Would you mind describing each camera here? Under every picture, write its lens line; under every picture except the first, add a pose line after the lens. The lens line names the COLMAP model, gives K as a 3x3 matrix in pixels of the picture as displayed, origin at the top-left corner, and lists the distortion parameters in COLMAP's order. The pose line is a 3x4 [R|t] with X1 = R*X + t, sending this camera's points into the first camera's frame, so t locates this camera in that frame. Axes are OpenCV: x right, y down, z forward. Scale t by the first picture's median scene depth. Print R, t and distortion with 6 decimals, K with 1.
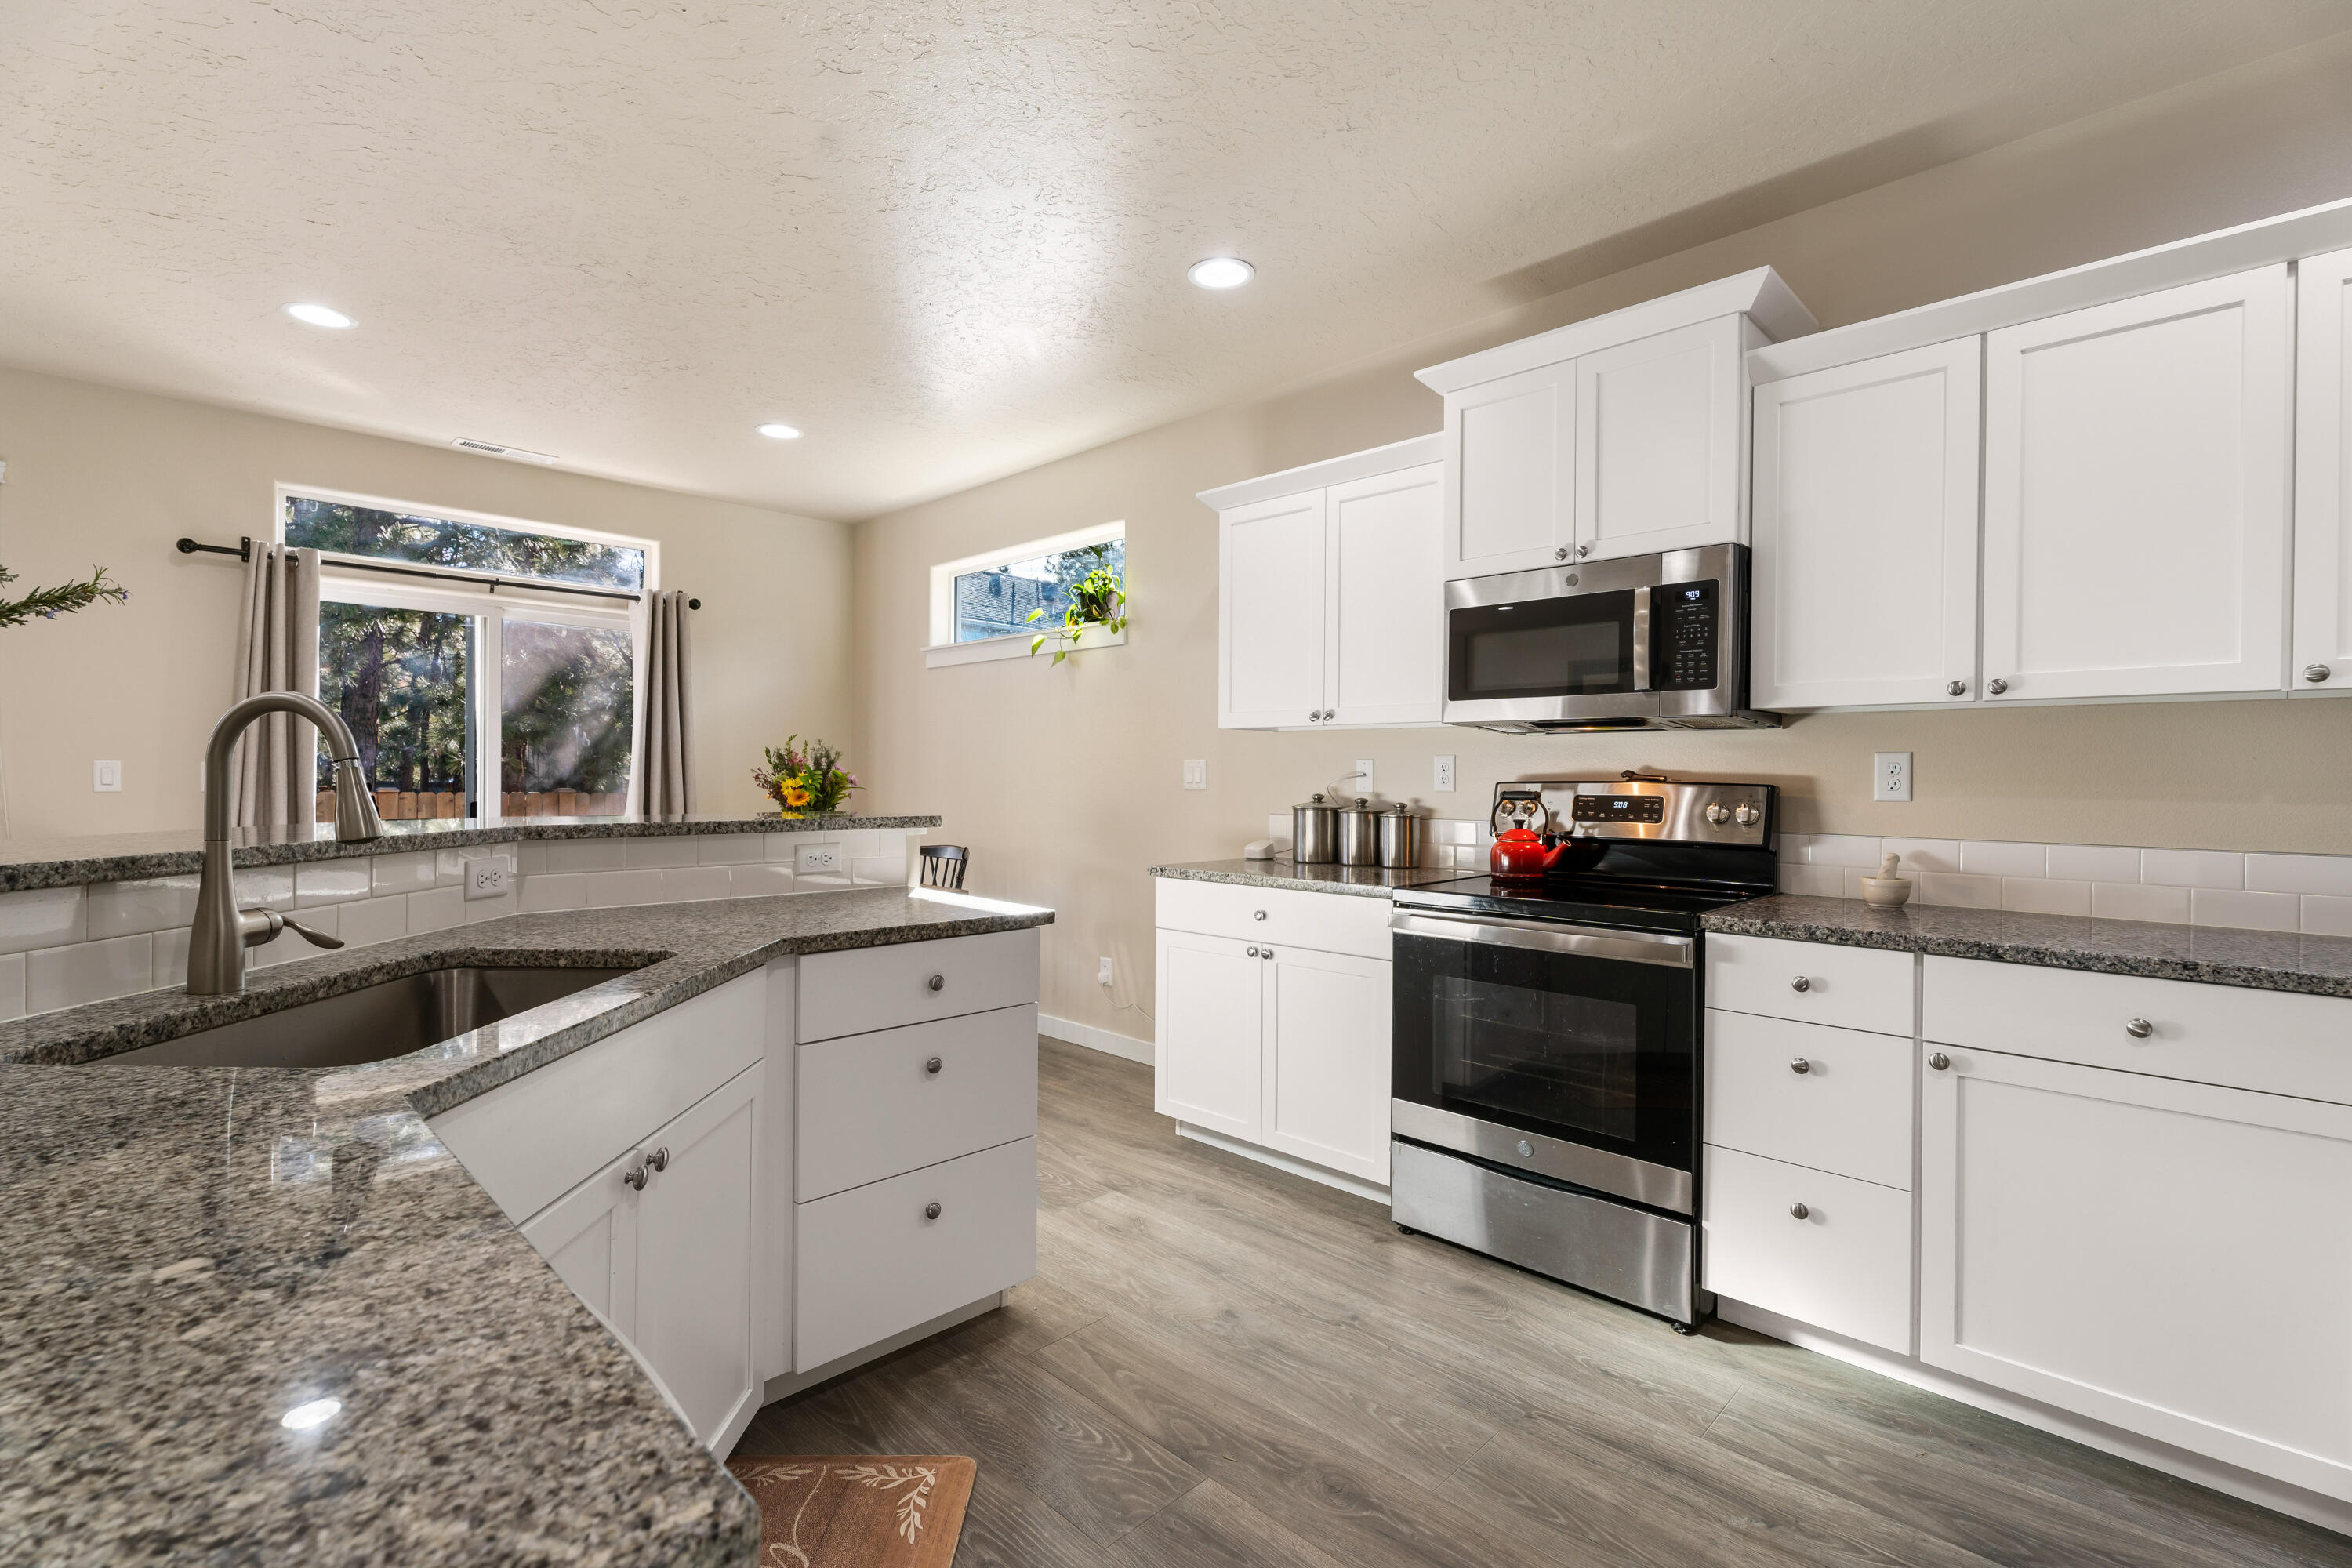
lens RADIAL K [[1052.0, 0, 1161.3], [0, 1052.0, 784.3], [0, 0, 1]] dist [0.002991, 0.000196]
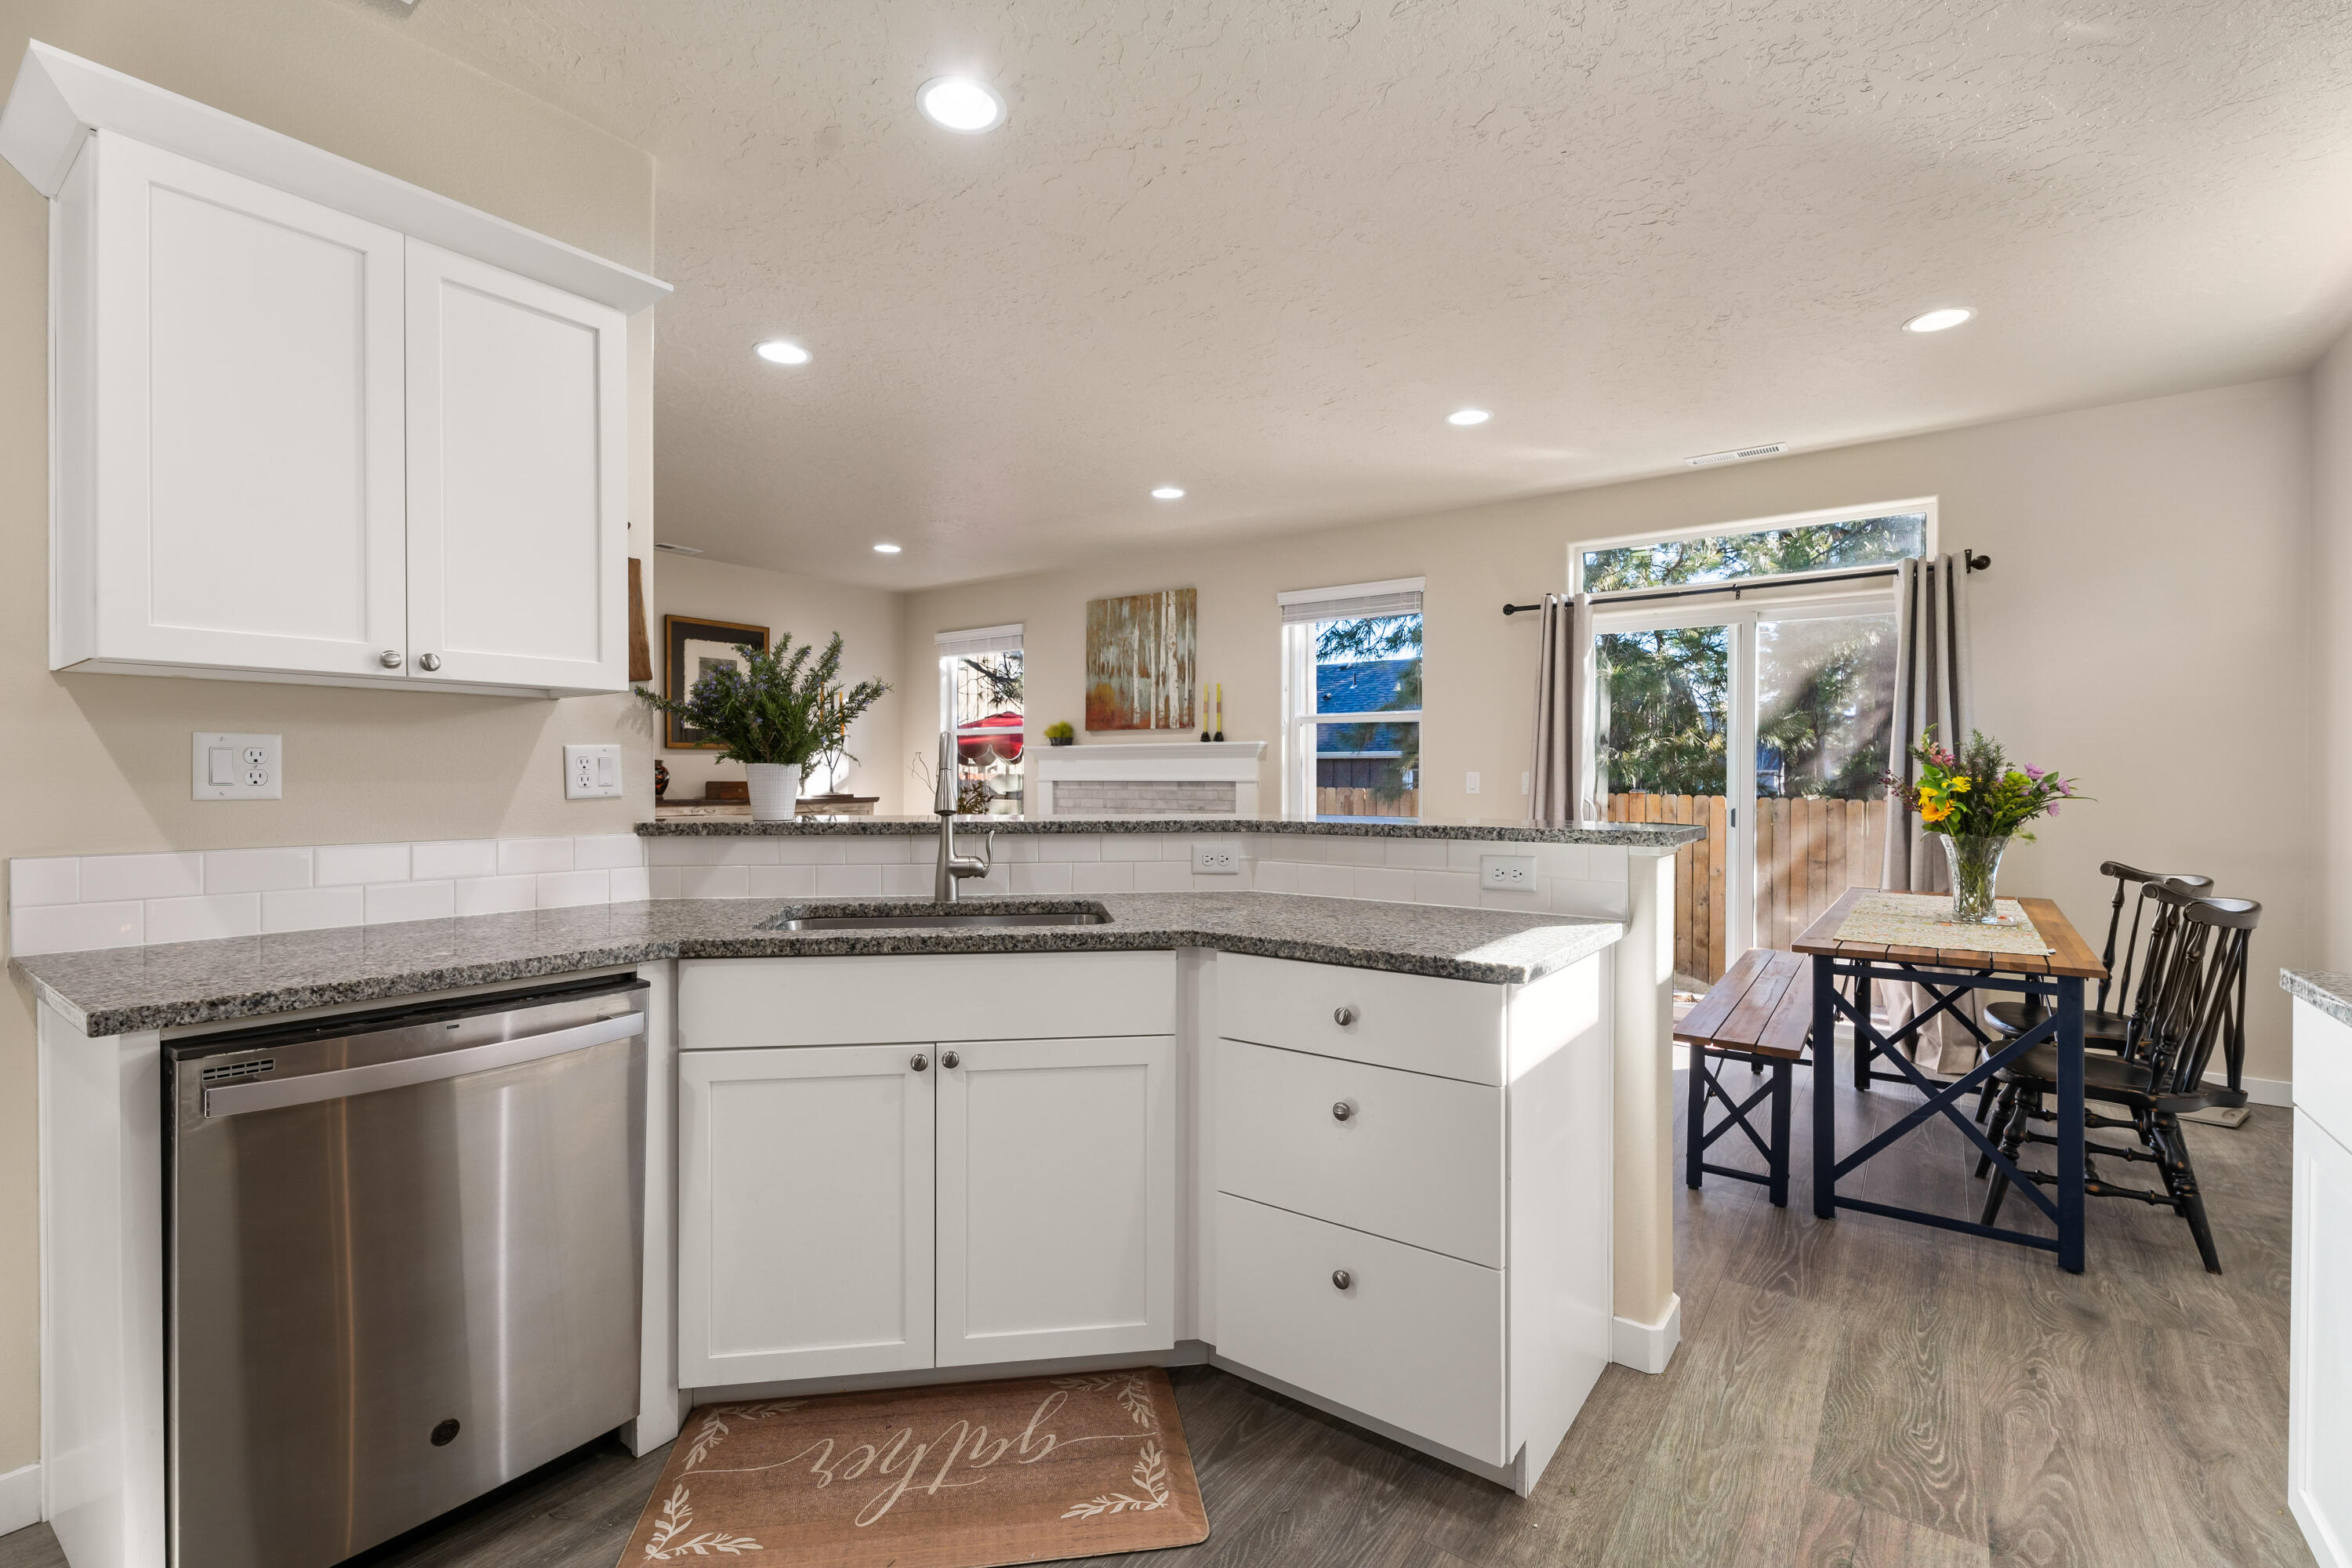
lens RADIAL K [[1052.0, 0, 1163.8], [0, 1052.0, 788.6], [0, 0, 1]] dist [0.002991, 0.000196]
pose [[0.146338, 0.001548, -0.989233, 0.610632], [-0.007504, 0.999972, 0.000455, 0.002407], [0.989206, 0.007356, 0.146345, 0.718679]]
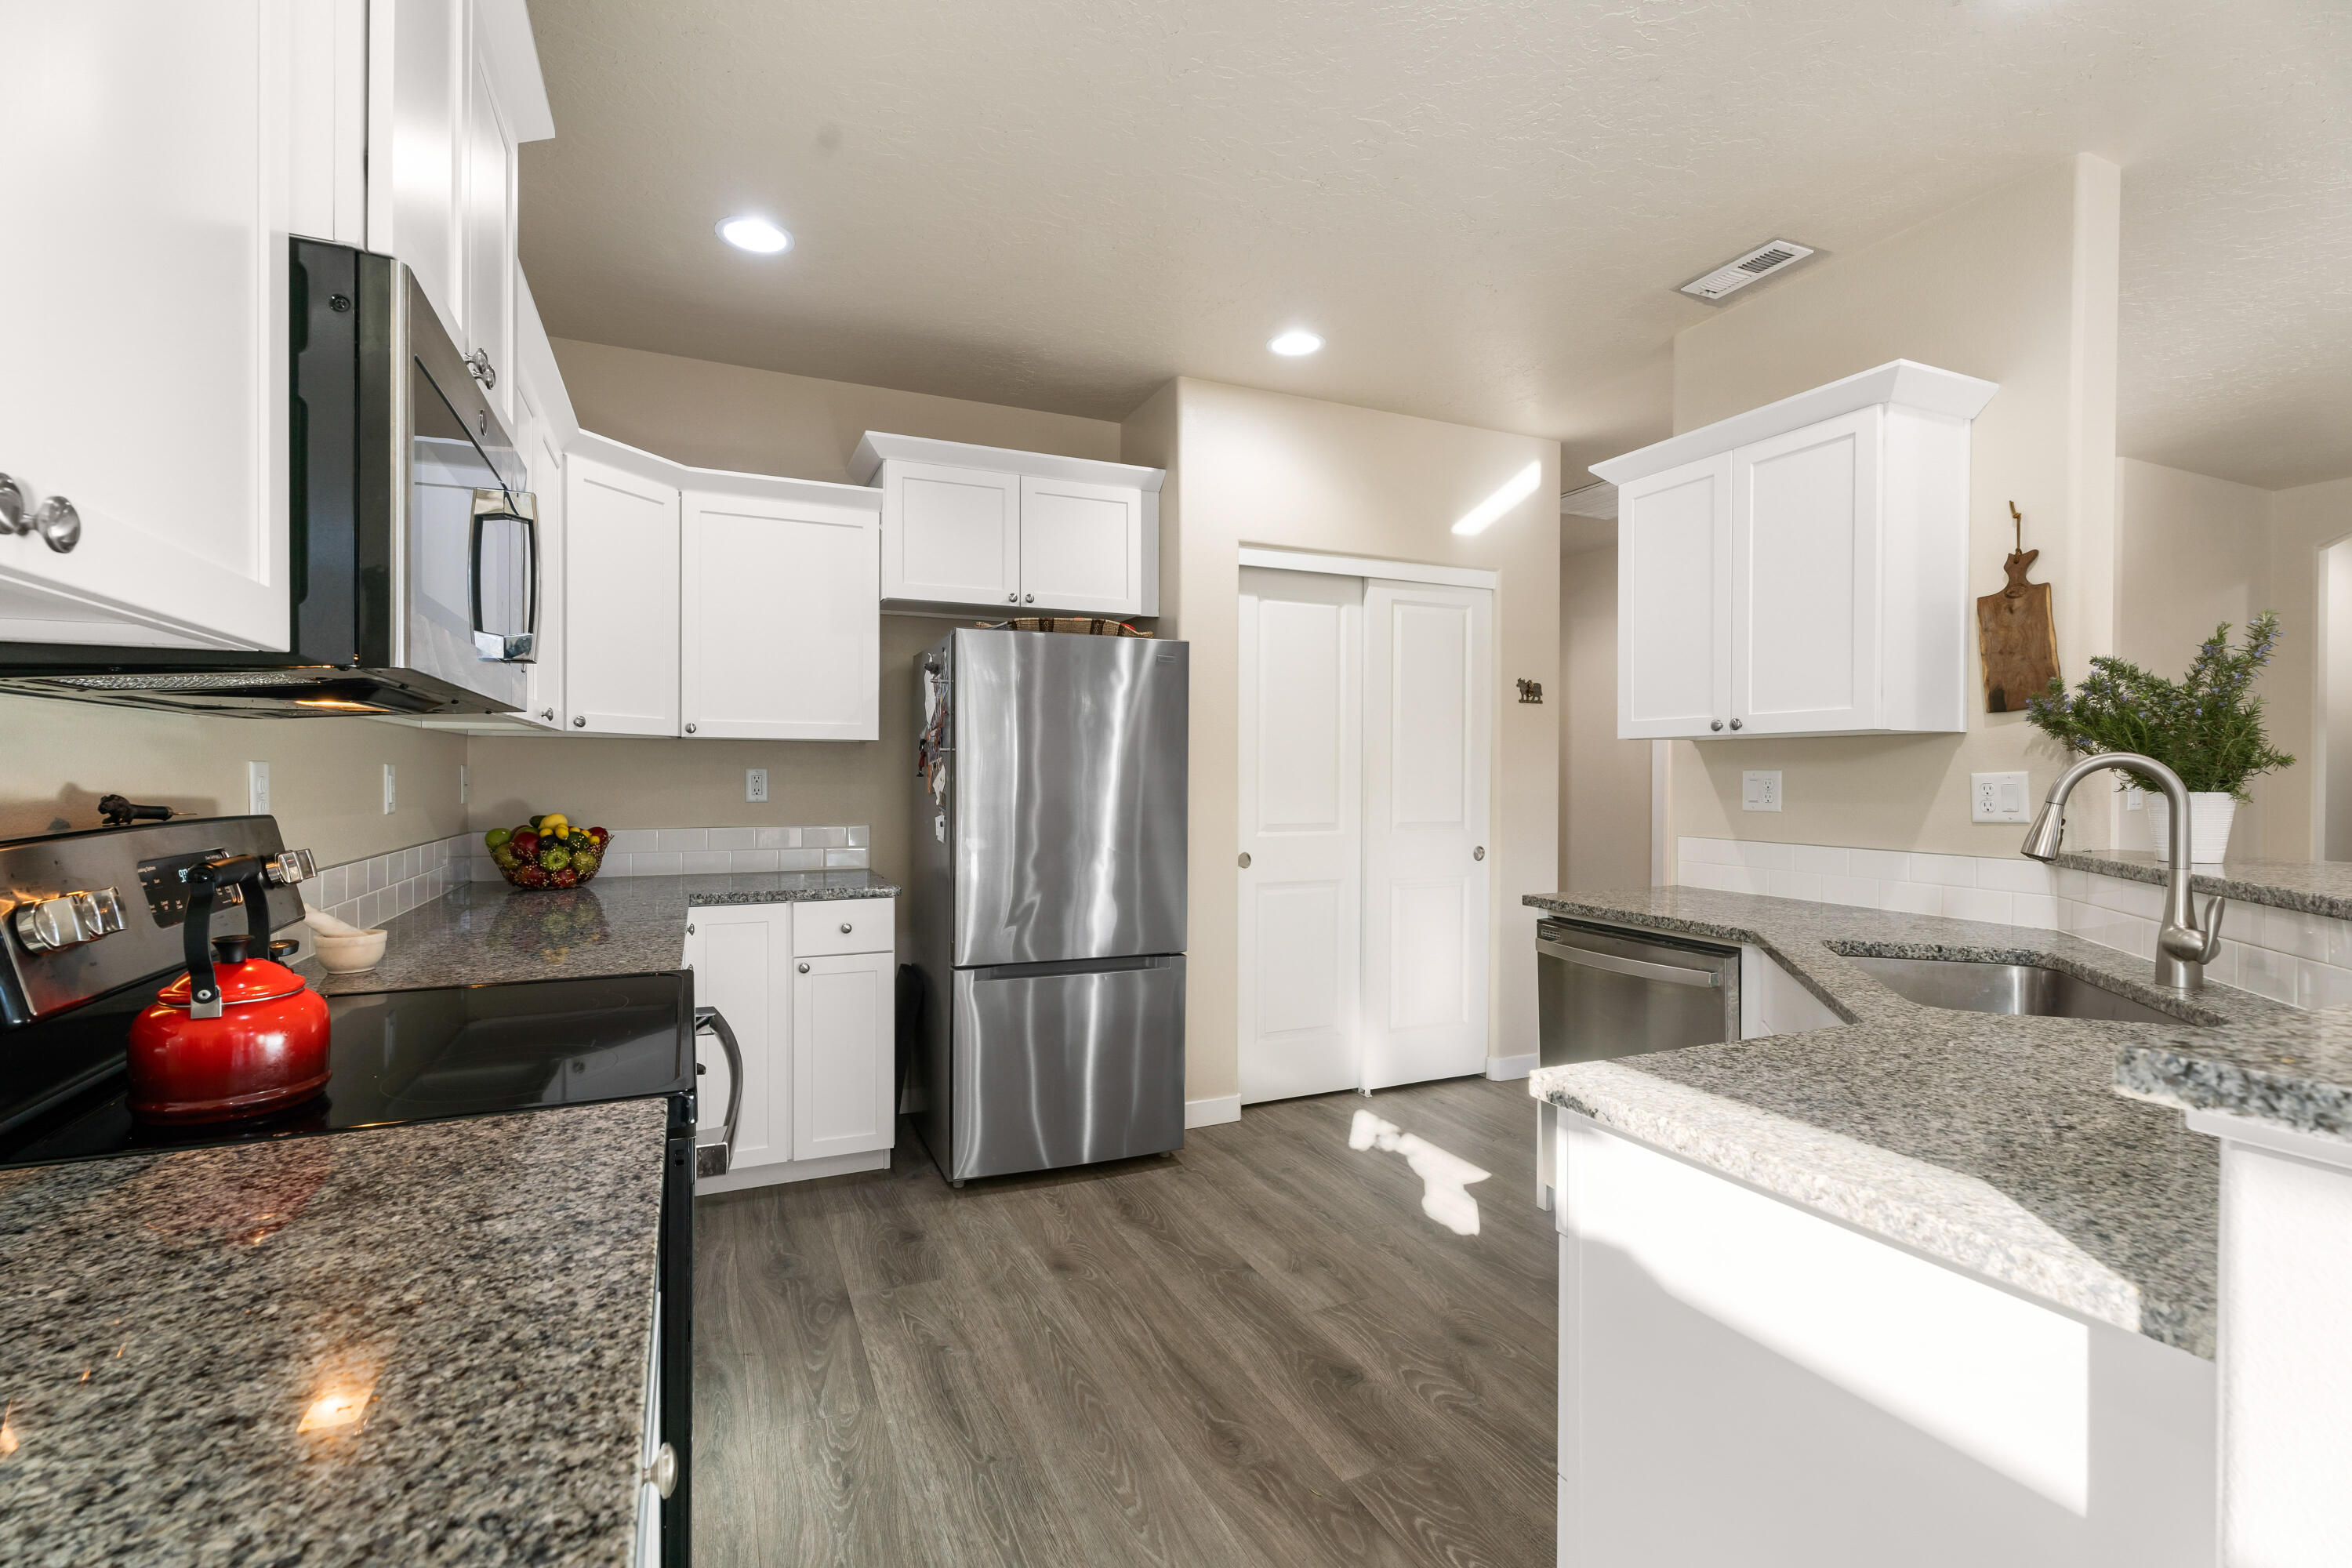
lens RADIAL K [[1052.0, 0, 1169.7], [0, 1052.0, 778.8], [0, 0, 1]] dist [0.002991, 0.000196]
pose [[-0.937652, -0.015626, 0.347225, -0.122415], [-0.010761, 0.999815, 0.015933, -0.041081], [-0.347410, 0.011203, -0.937647, 1.718980]]
